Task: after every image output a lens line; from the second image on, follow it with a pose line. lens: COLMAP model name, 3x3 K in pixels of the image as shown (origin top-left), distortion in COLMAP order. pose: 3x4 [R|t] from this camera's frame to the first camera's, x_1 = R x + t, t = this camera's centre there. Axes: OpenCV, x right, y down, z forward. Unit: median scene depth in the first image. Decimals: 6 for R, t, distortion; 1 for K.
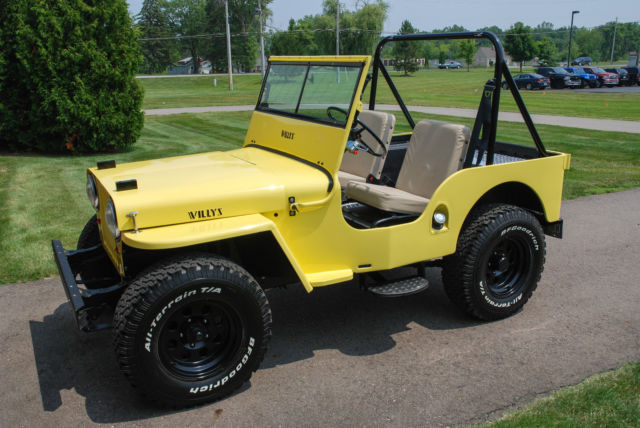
lens RADIAL K [[618.6, 0, 320.0], [0, 618.6, 214.0], [0, 0, 1]] dist [-0.078610, 0.010939]
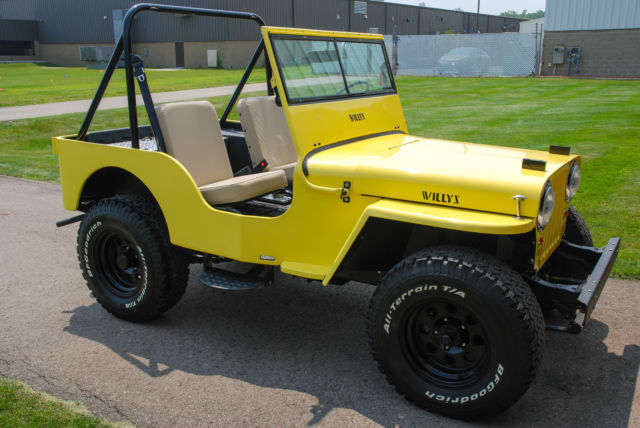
lens RADIAL K [[618.6, 0, 320.0], [0, 618.6, 214.0], [0, 0, 1]] dist [-0.078610, 0.010939]
pose [[-0.516189, -0.205580, 0.831436, -0.859799], [0.203910, 0.913353, 0.352430, -0.350143], [-0.831847, 0.351459, -0.429543, 1.581094]]
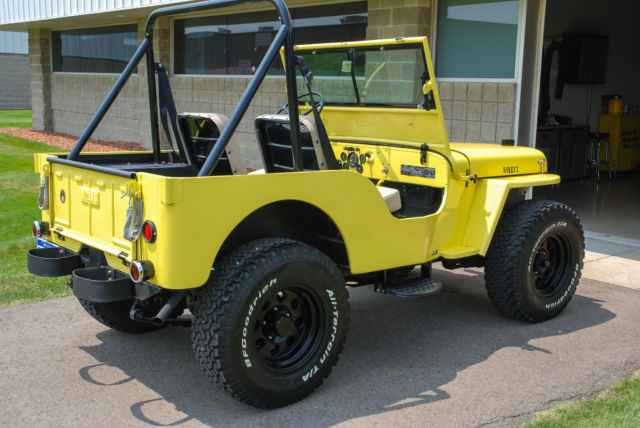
lens RADIAL K [[762.2, 0, 320.0], [0, 762.2, 214.0], [0, 0, 1]] dist [-0.011715, 0.010657]
pose [[-0.977740, 0.029540, -0.207732, 0.273934], [-0.054398, 0.920501, 0.386936, -0.484794], [0.202648, 0.389623, -0.898403, 2.245918]]
